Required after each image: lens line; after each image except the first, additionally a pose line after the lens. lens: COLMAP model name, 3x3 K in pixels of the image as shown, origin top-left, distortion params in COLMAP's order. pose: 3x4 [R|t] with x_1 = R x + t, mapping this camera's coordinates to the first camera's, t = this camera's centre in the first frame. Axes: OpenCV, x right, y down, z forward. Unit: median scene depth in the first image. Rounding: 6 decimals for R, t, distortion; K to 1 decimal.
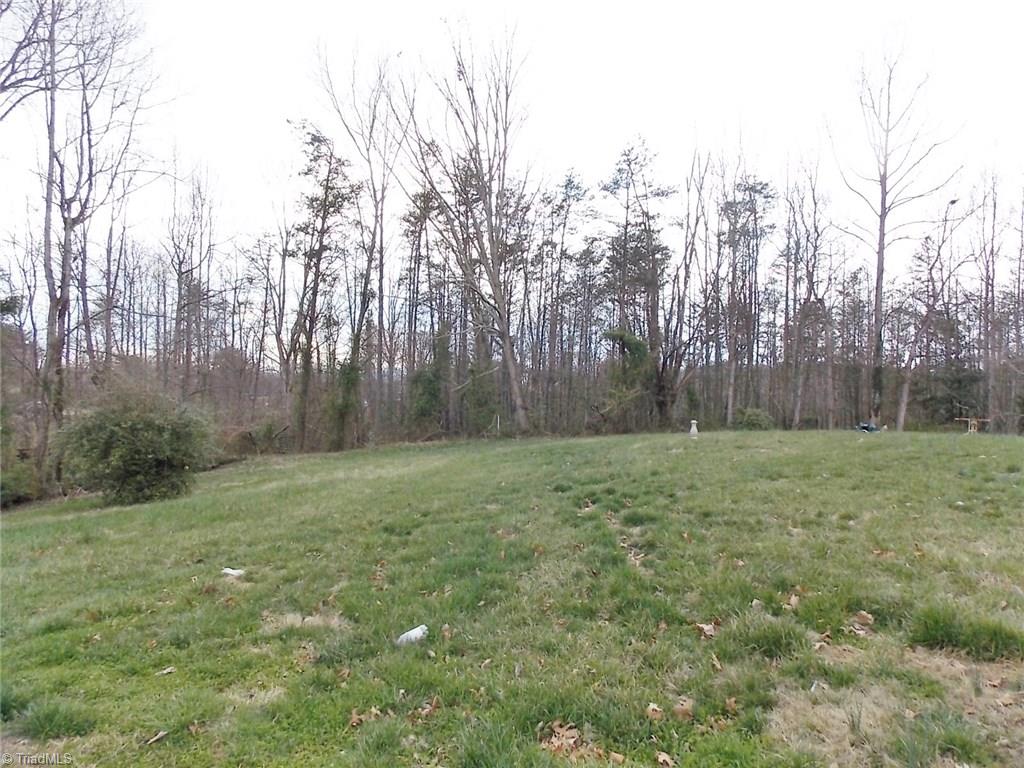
lens RADIAL K [[675.0, 0, 516.7], [0, 675.0, 378.2], [0, 0, 1]] dist [0.001095, -0.005297]
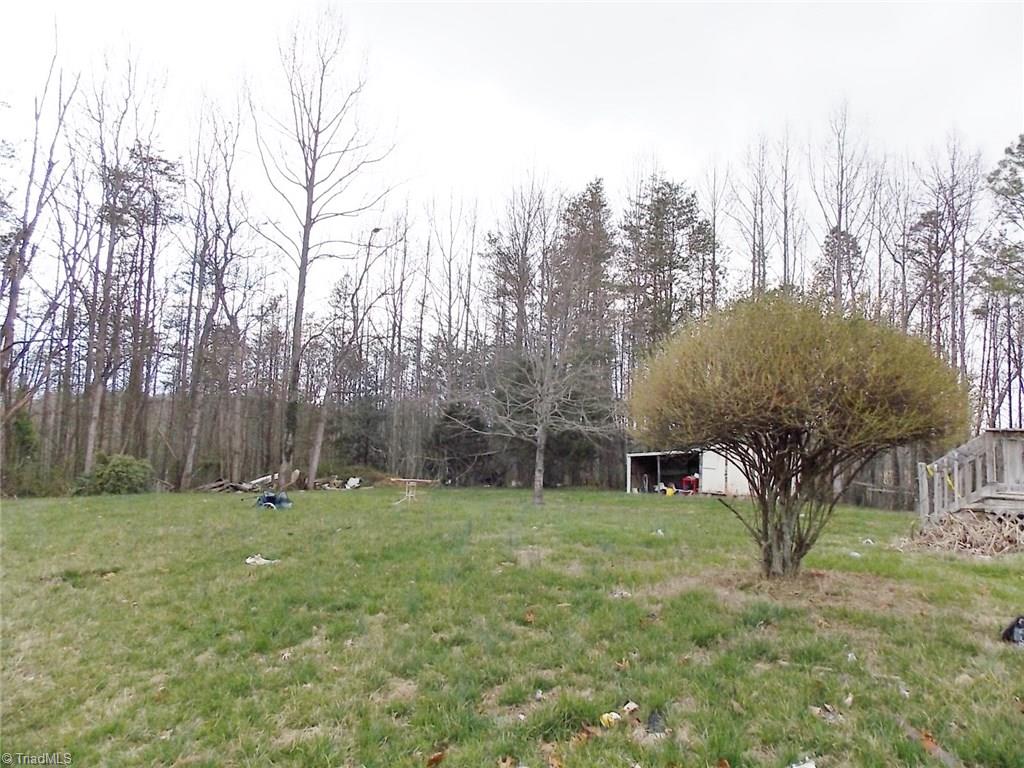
lens RADIAL K [[675.0, 0, 516.7], [0, 675.0, 378.2], [0, 0, 1]] dist [0.001095, -0.005297]
pose [[0.686387, 0.067591, 0.724089, 0.100037], [-0.031303, 0.997495, -0.063439, -0.001245], [-0.726563, 0.020877, 0.686783, 0.189762]]
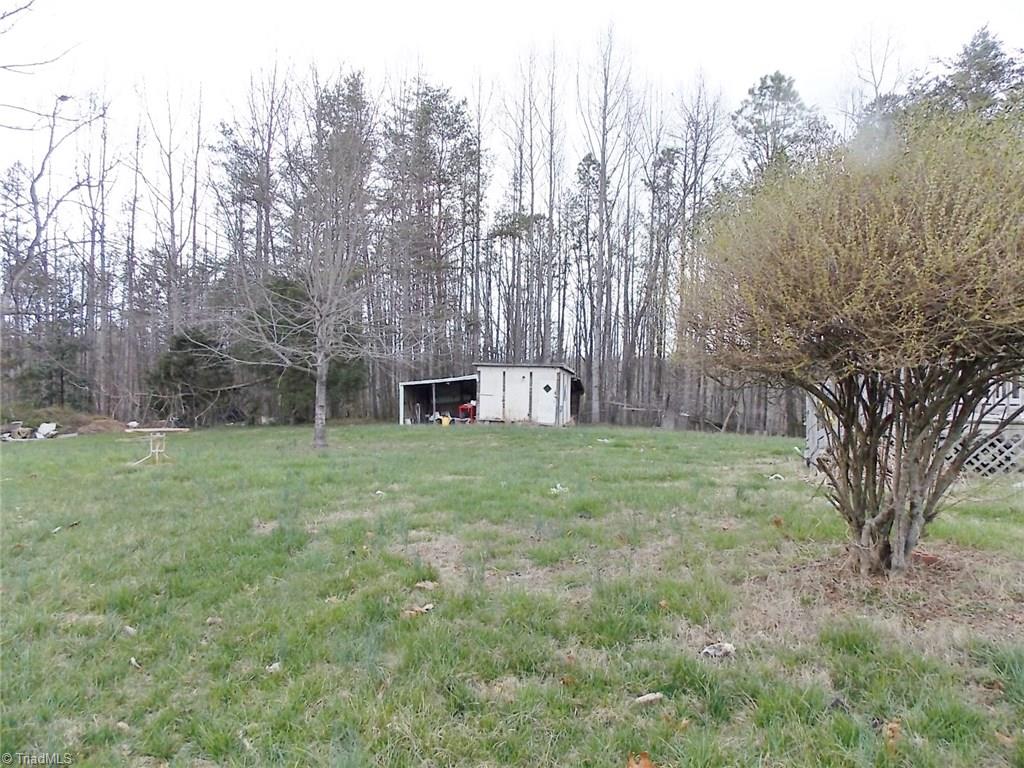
lens RADIAL K [[675.0, 0, 516.7], [0, 675.0, 378.2], [0, 0, 1]] dist [0.001095, -0.005297]
pose [[0.365412, -0.026287, 0.930475, 0.135364], [-0.016480, 0.999262, 0.034703, 0.000898], [-0.930700, -0.028015, 0.364709, 0.255269]]
